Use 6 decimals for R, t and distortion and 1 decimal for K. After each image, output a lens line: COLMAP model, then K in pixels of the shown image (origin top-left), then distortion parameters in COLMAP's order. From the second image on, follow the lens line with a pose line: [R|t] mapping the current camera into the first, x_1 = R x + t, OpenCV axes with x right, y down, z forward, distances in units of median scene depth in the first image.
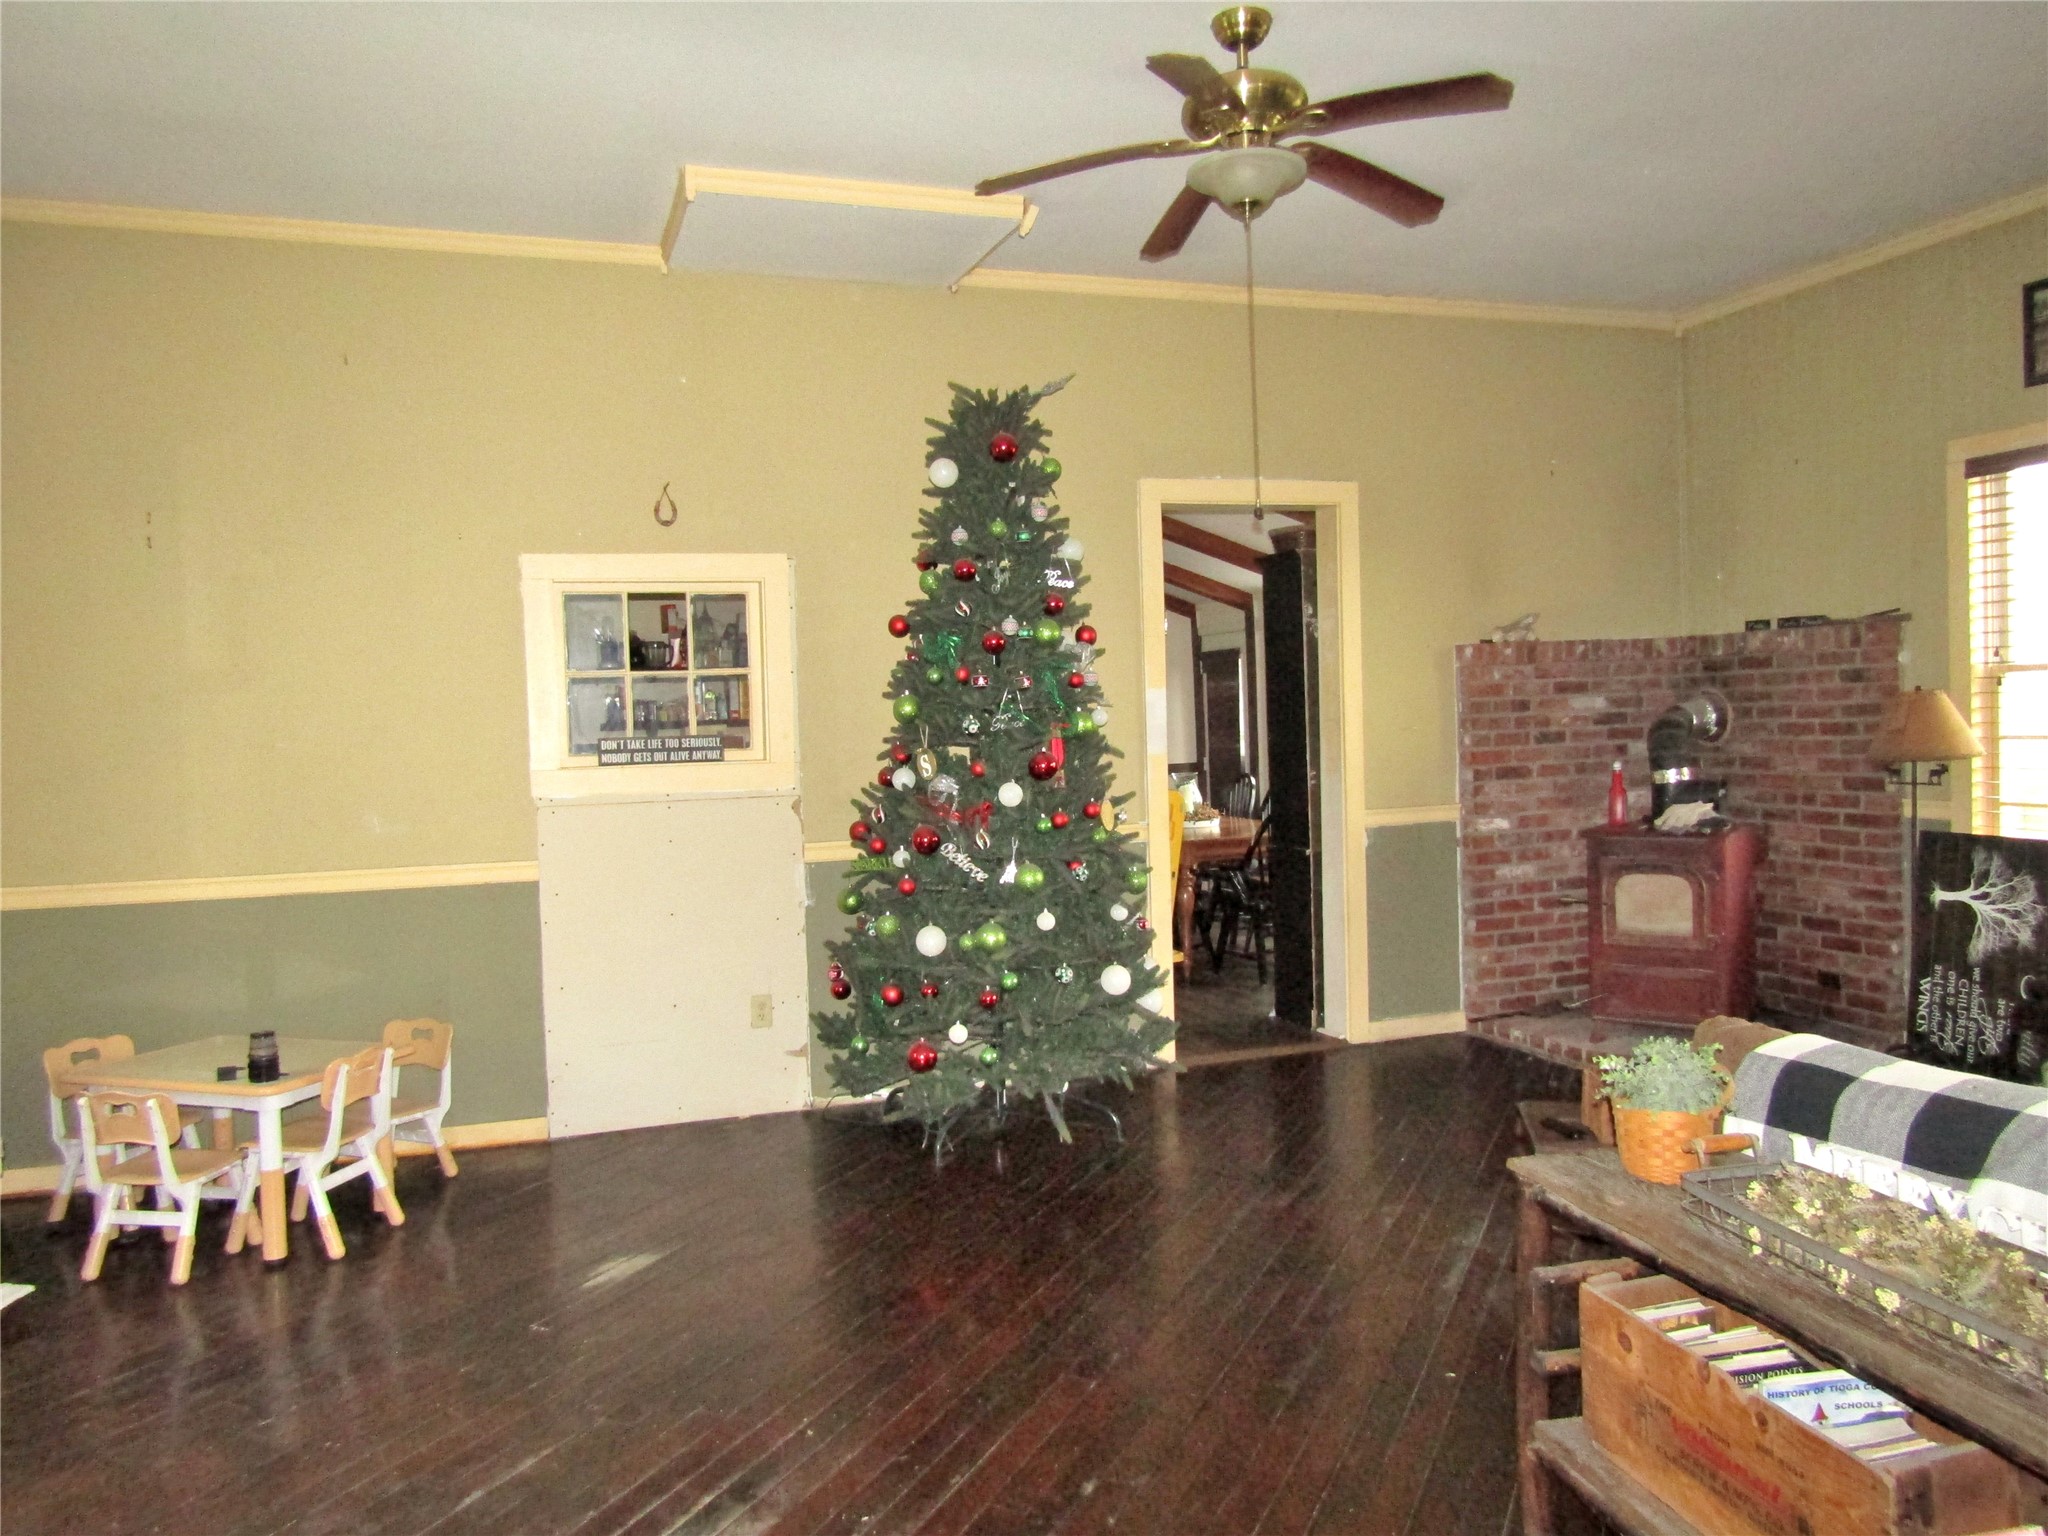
lens RADIAL K [[1435.8, 0, 1024.6], [0, 1435.8, 780.5], [0, 0, 1]] dist [-0.009740, -0.003165]
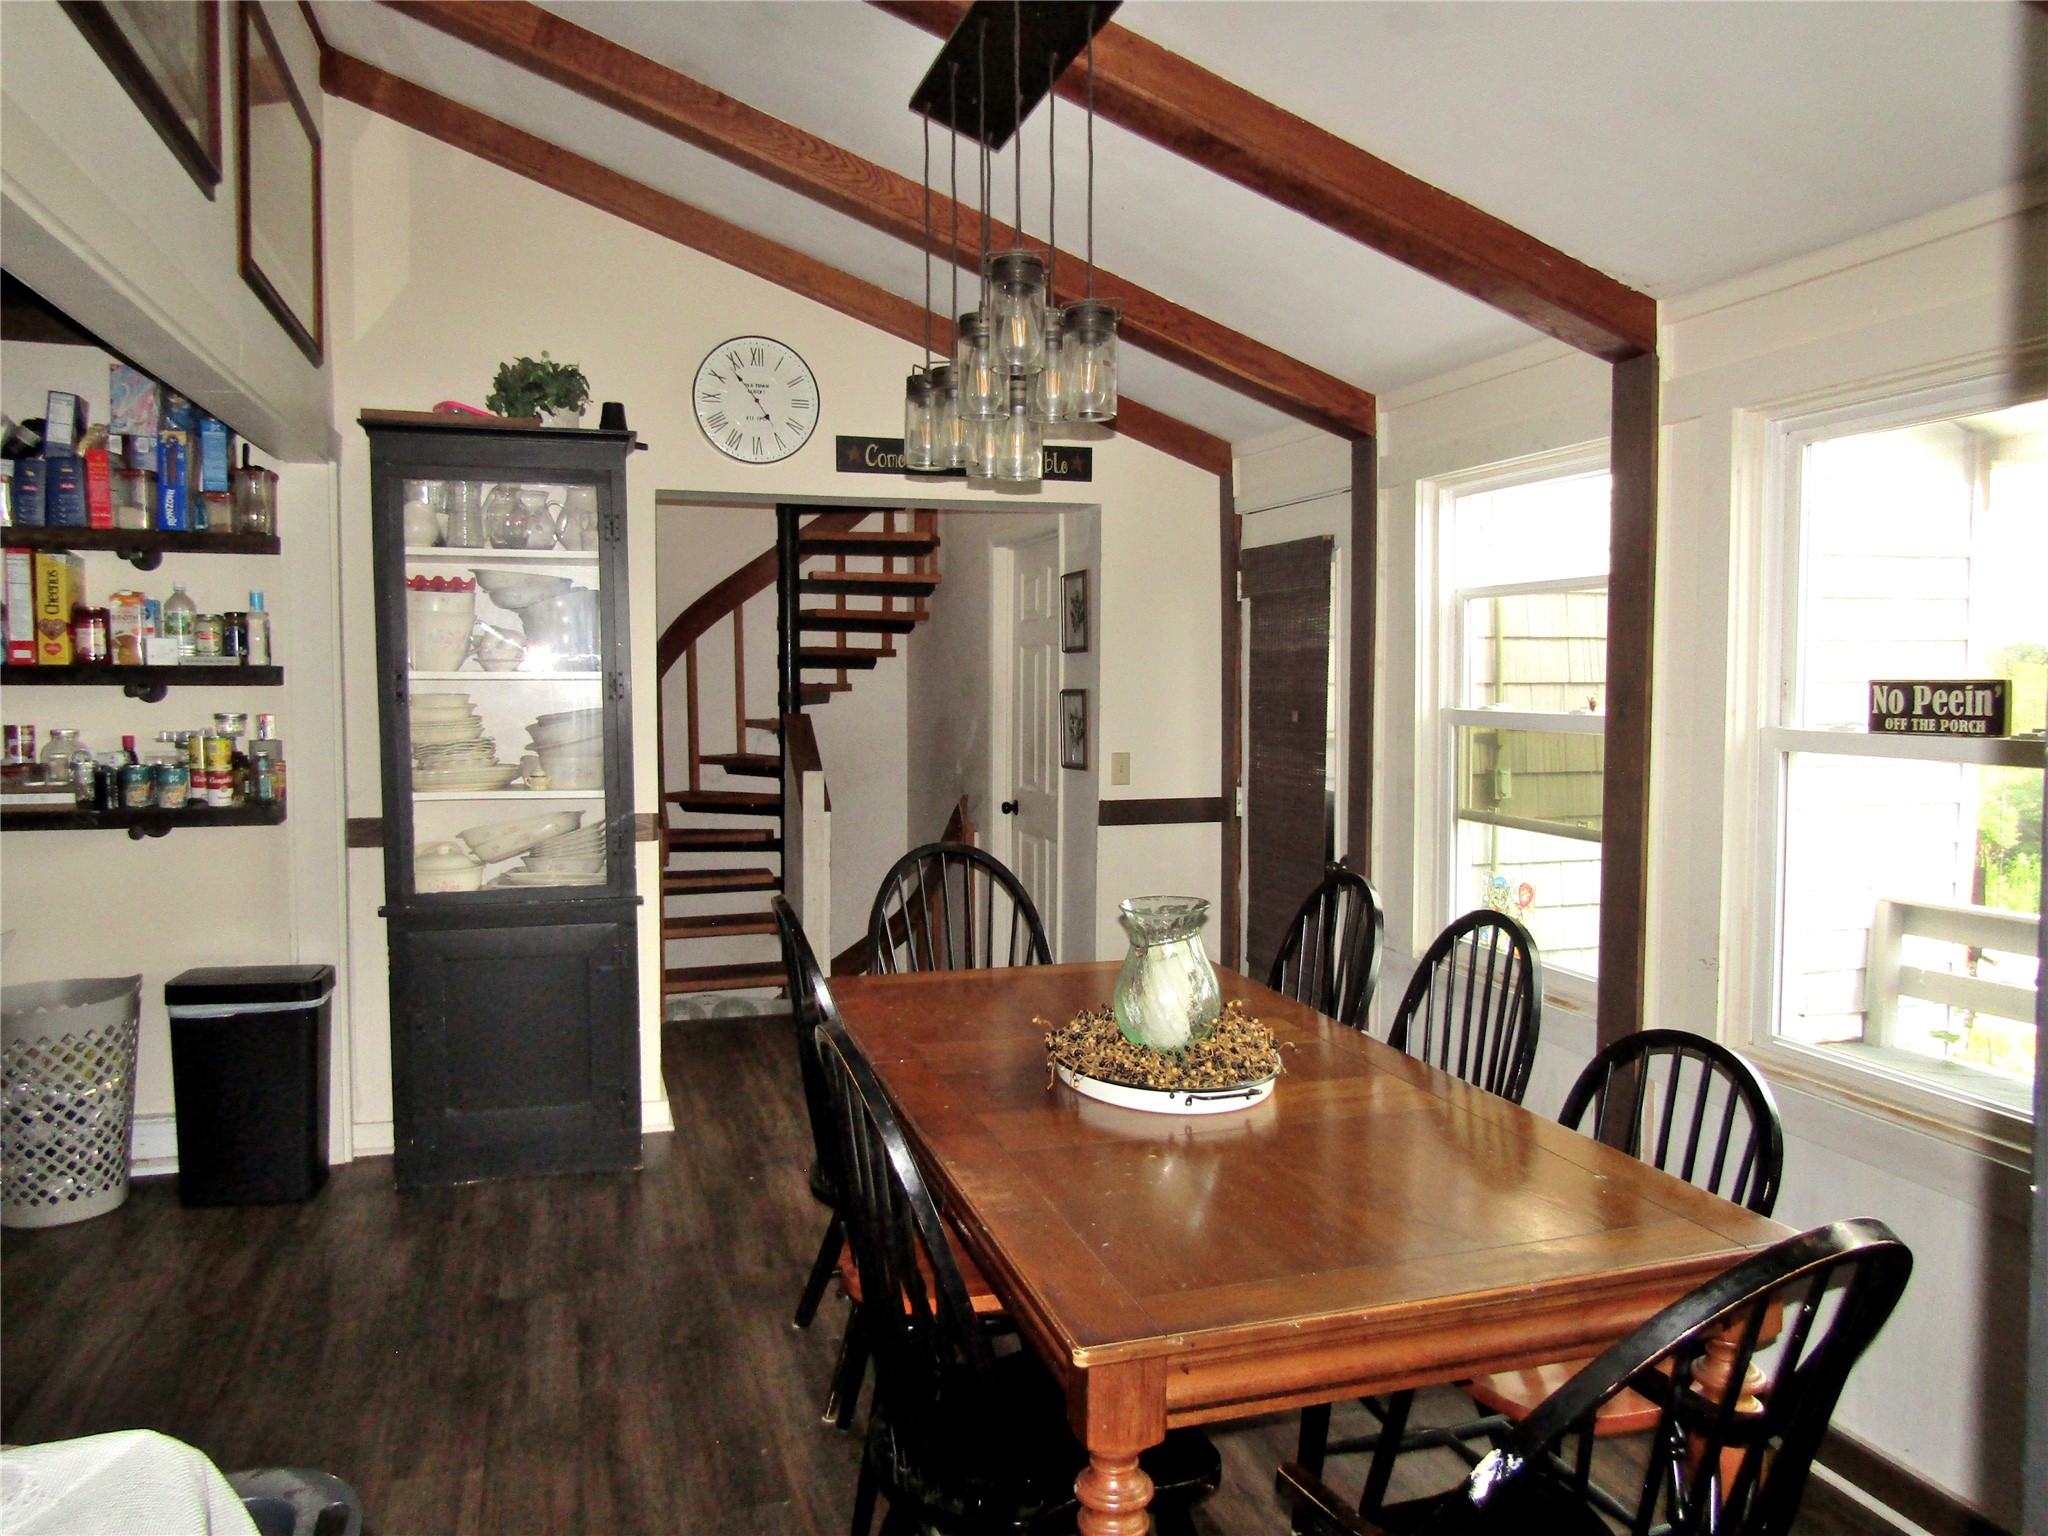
lens RADIAL K [[1435.8, 0, 1024.6], [0, 1435.8, 780.5], [0, 0, 1]] dist [-0.009740, -0.003165]
pose [[0.999088, 0.034818, -0.024734, 0.135418], [-0.033793, 0.998600, 0.040707, -0.064113], [0.026116, -0.039834, 0.998865, 1.071000]]
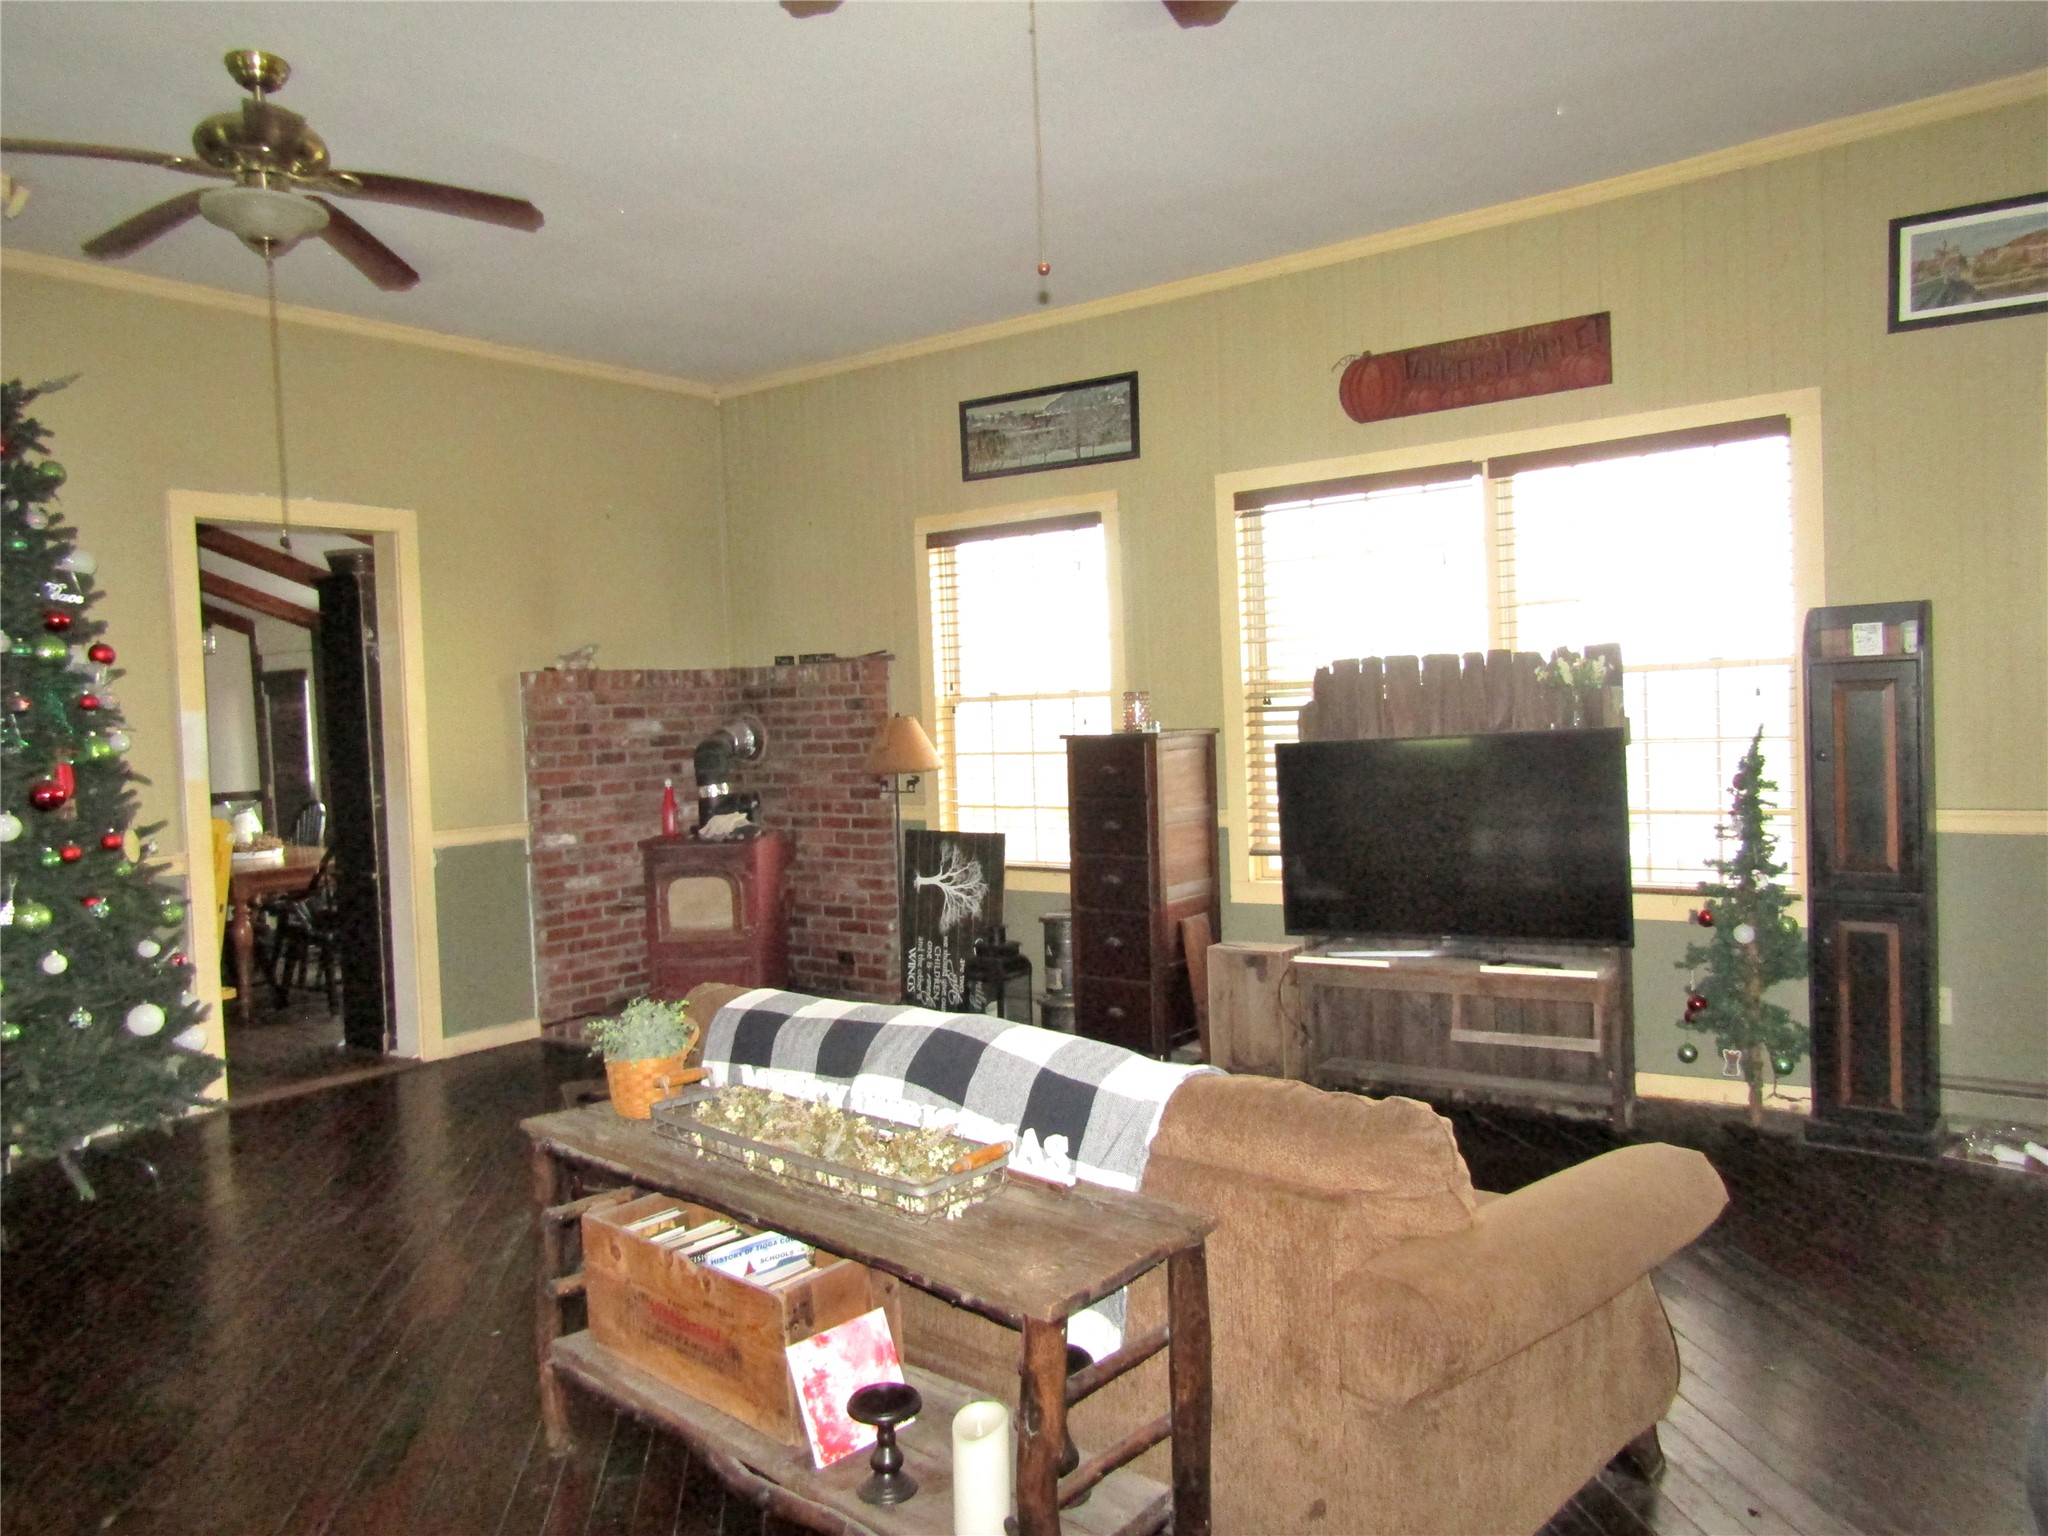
lens RADIAL K [[1435.8, 0, 1024.6], [0, 1435.8, 780.5], [0, 0, 1]] dist [-0.009740, -0.003165]
pose [[0.825340, -0.020299, 0.564271, 0.010919], [0.029079, 0.999555, -0.006575, 0.003591], [-0.563887, 0.021835, 0.825563, -0.088734]]
